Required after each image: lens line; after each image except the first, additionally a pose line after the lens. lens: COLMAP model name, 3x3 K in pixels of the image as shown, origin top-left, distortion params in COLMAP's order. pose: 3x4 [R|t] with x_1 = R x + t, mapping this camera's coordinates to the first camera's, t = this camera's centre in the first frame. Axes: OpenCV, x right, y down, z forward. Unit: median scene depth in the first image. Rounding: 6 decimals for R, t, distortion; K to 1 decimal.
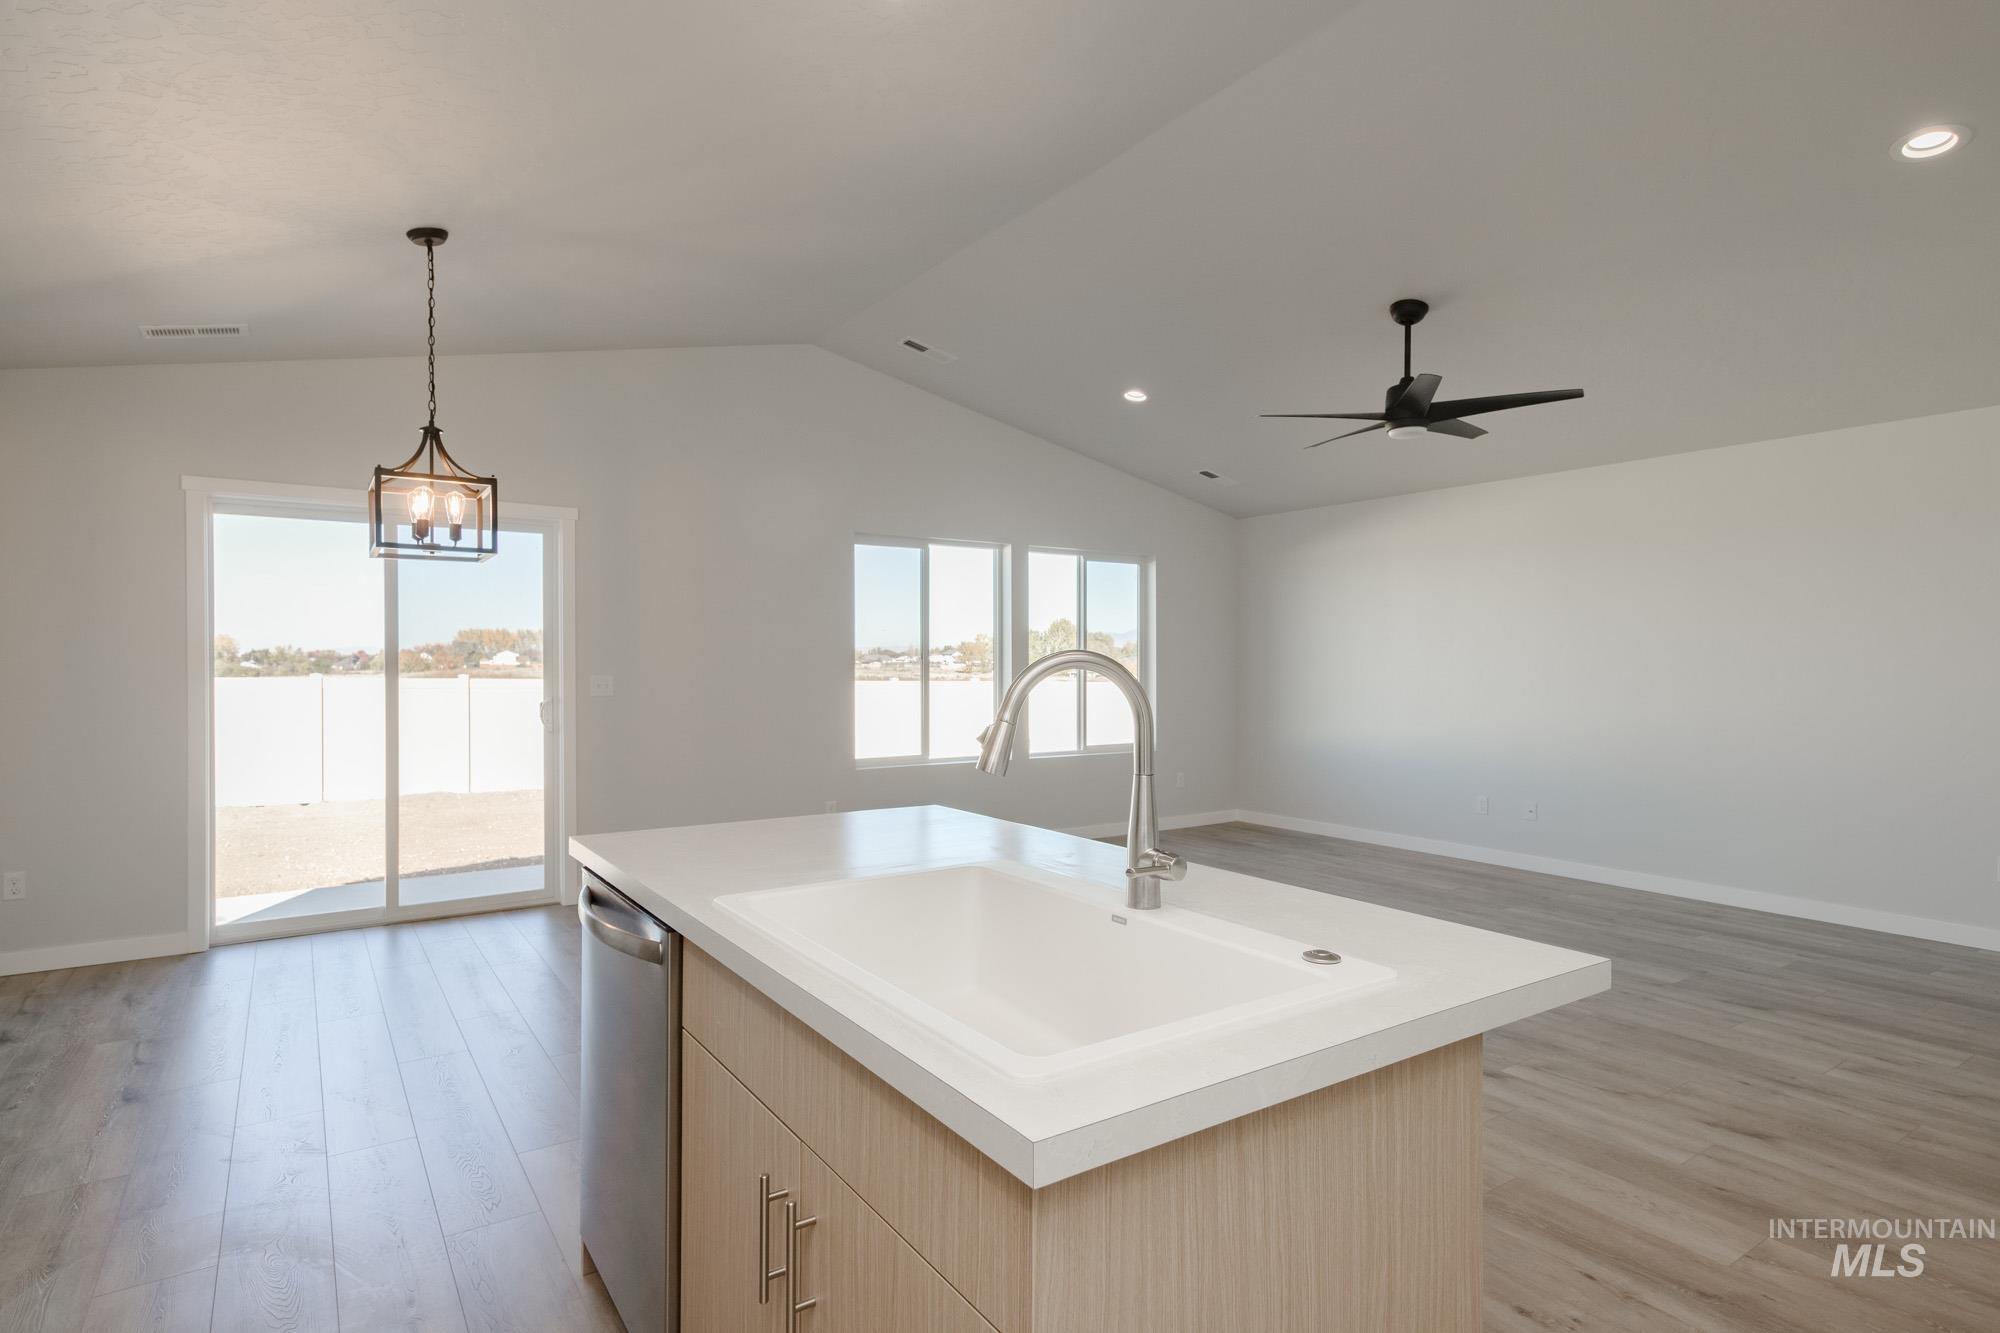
lens RADIAL K [[1020.3, 0, 1000.0], [0, 1020.3, 666.5], [0, 0, 1]] dist [0.016785, -0.000931]
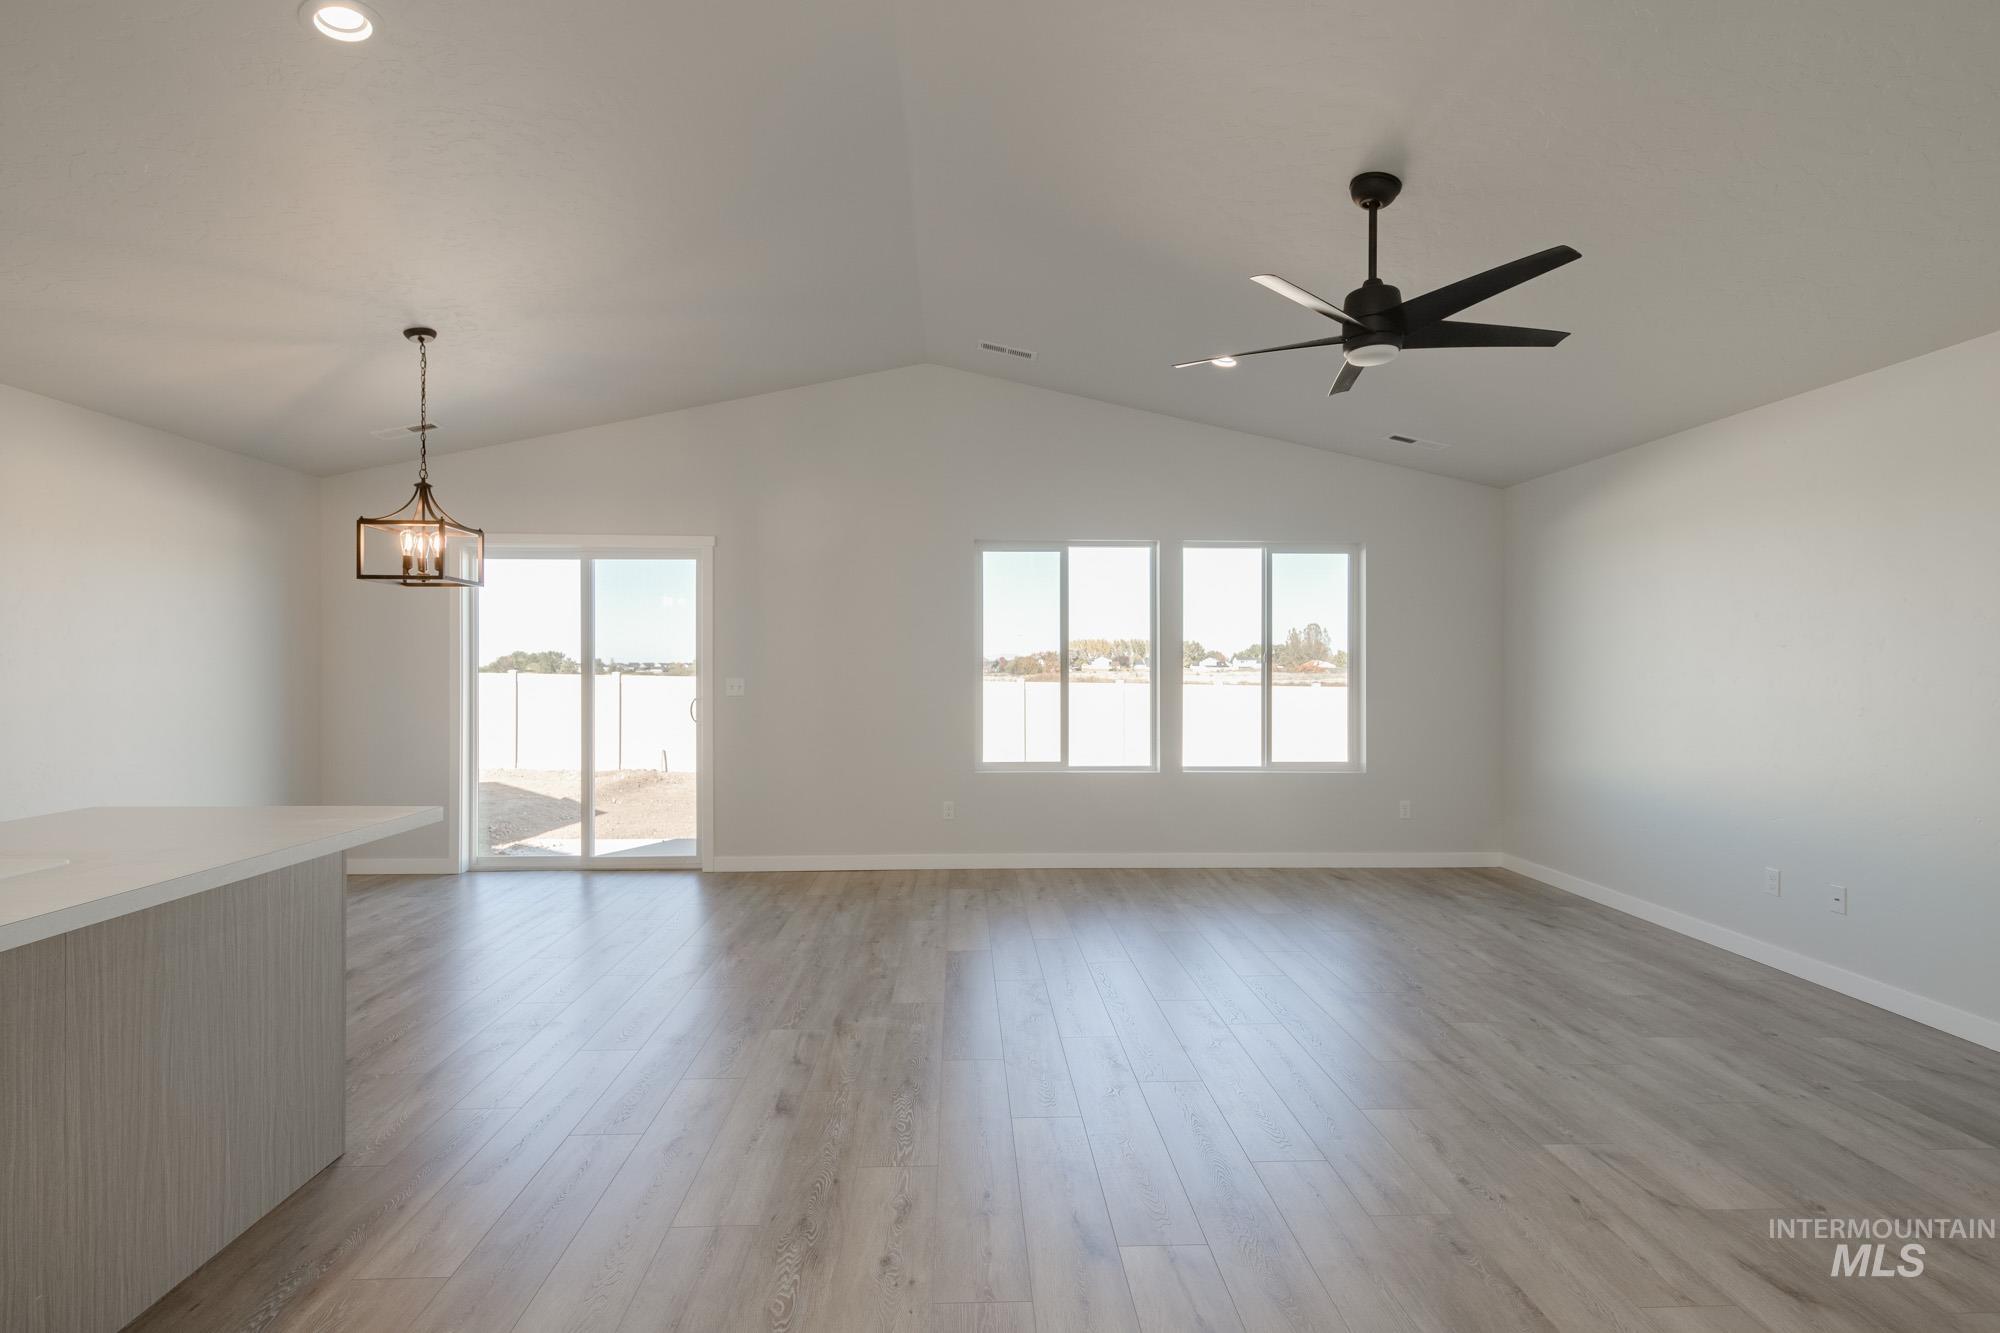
lens RADIAL K [[960.5, 0, 1000.0], [0, 960.5, 666.5], [0, 0, 1]] dist [0.014435, -0.001277]
pose [[0.848985, 0.001689, -0.528415, 0.467858], [-0.004364, 0.999983, -0.003815, -0.001378], [0.528399, 0.005545, 0.848978, 0.237319]]
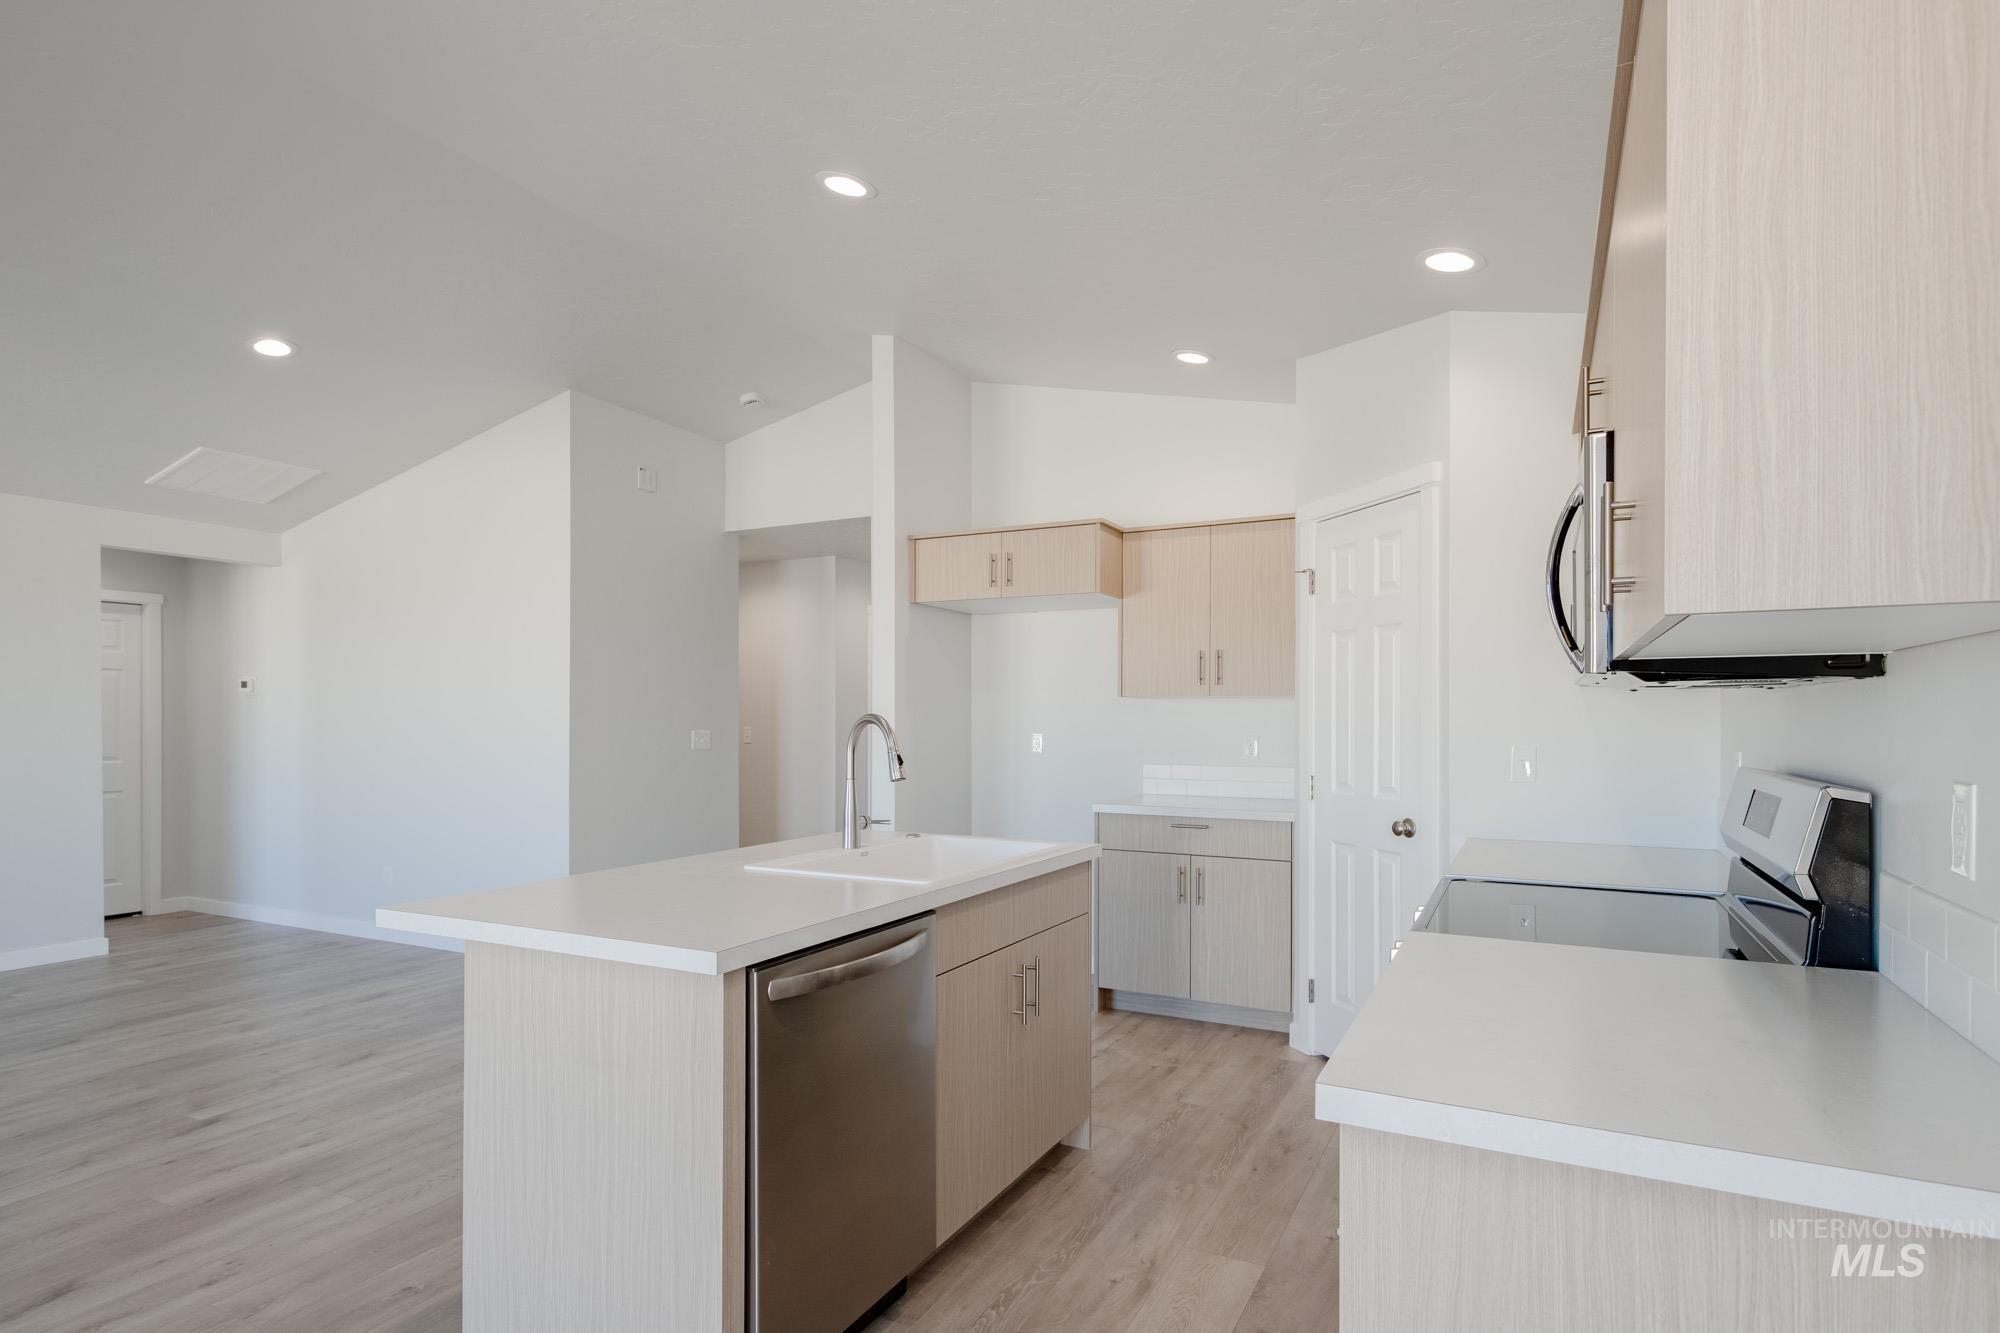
lens RADIAL K [[1034.0, 0, 999.8], [0, 1034.0, 712.8], [0, 0, 1]] dist [0.011291, -0.001072]
pose [[-0.486453, 0.005210, 0.873691, -0.494559], [0.000959, 0.999985, -0.005429, -0.003885], [-0.873706, -0.001803, -0.486451, 0.493800]]
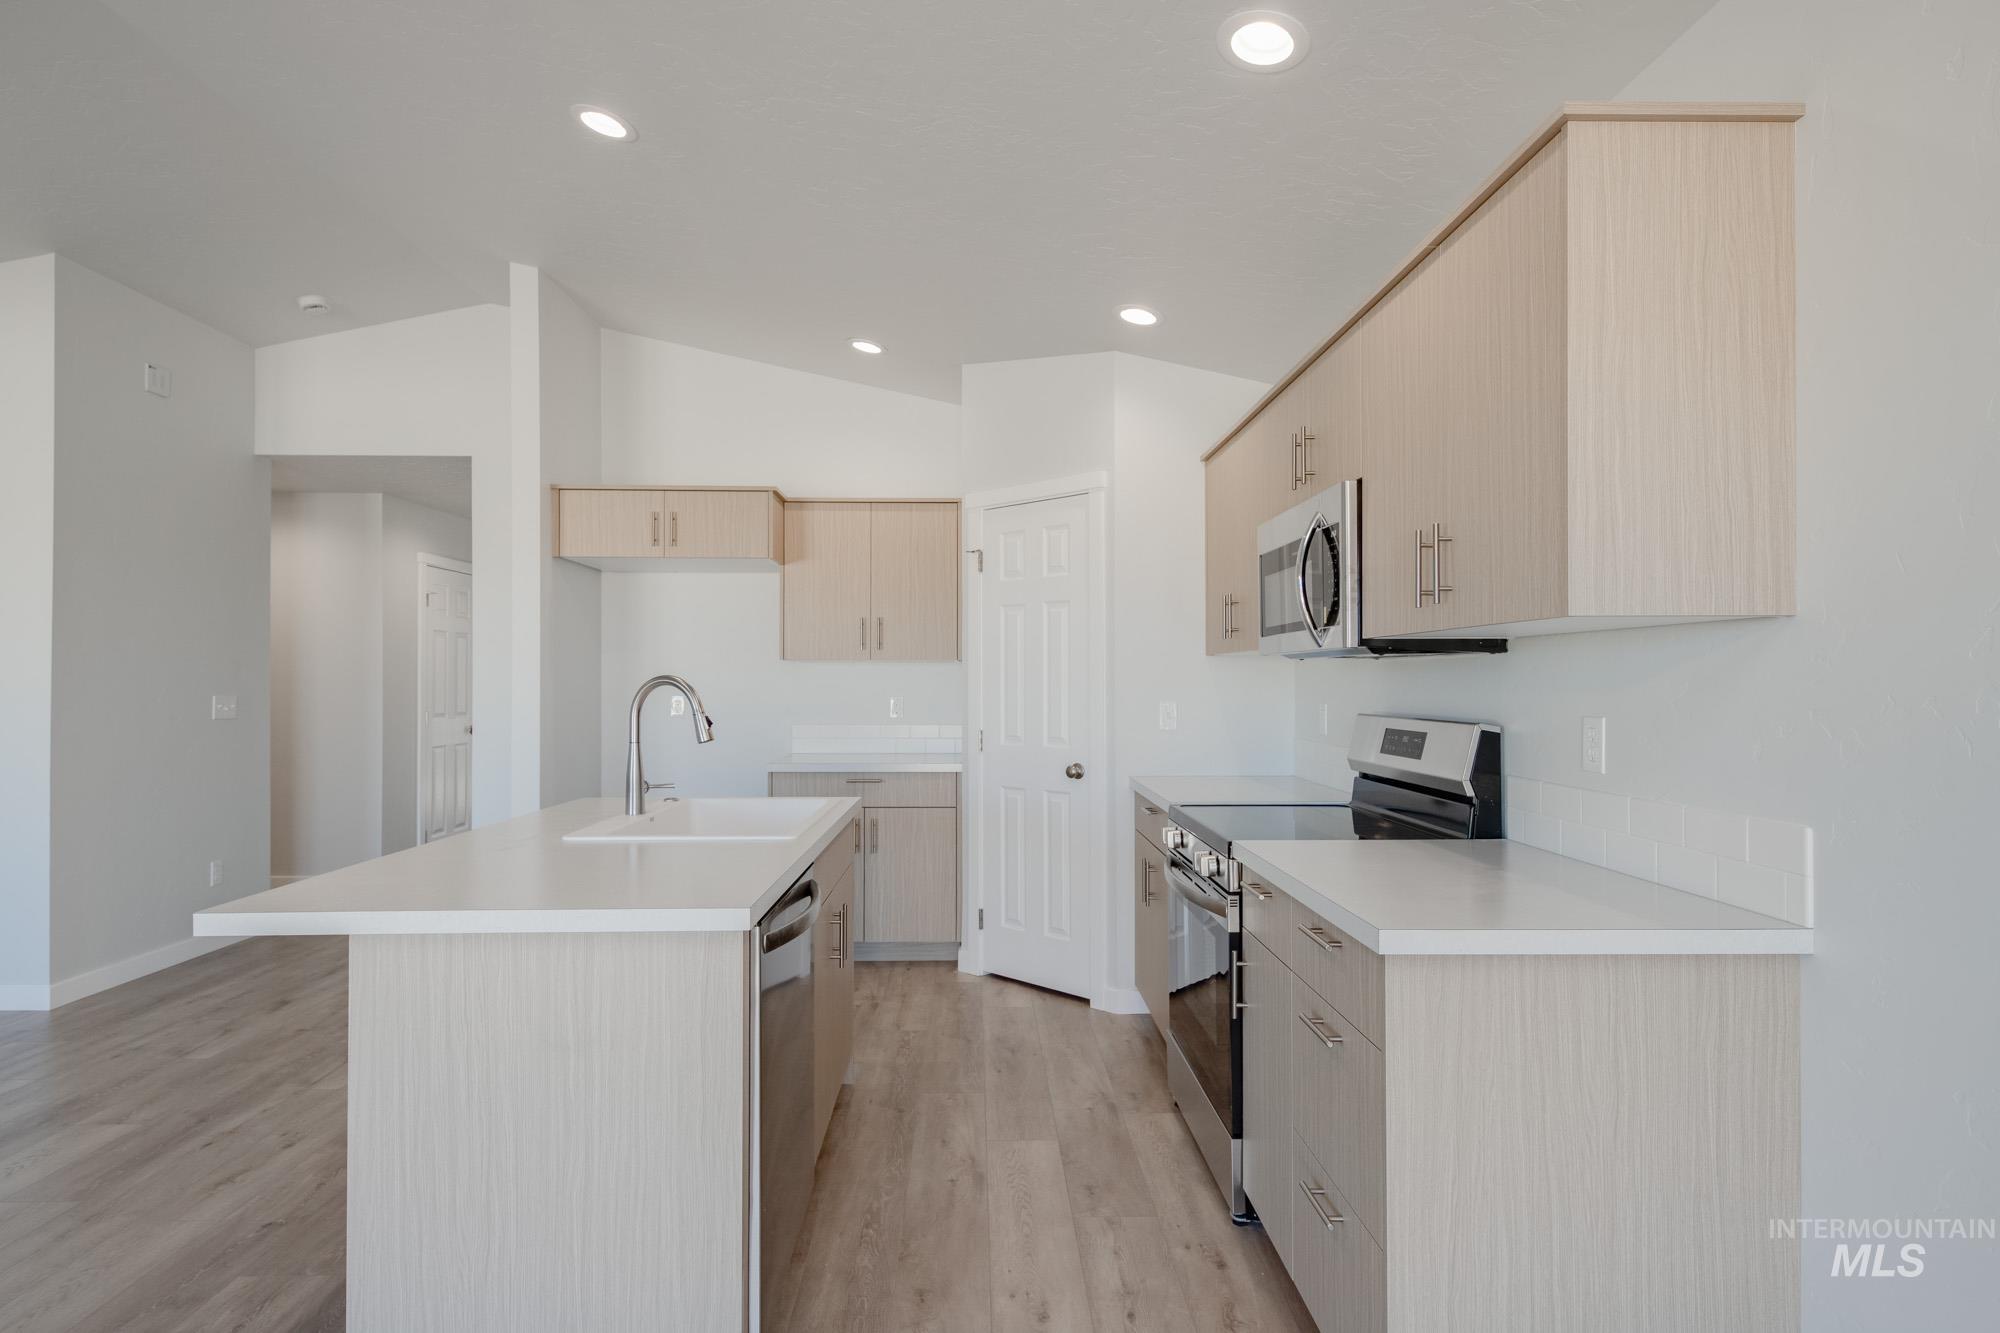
lens RADIAL K [[1020.3, 0, 1000.0], [0, 1020.3, 666.5], [0, 0, 1]] dist [0.016785, -0.000931]
pose [[-0.842286, 0.008614, 0.538963, -0.415149], [0.001364, 0.999903, -0.013850, -0.003414], [-0.539030, -0.010930, -0.842216, 0.642420]]
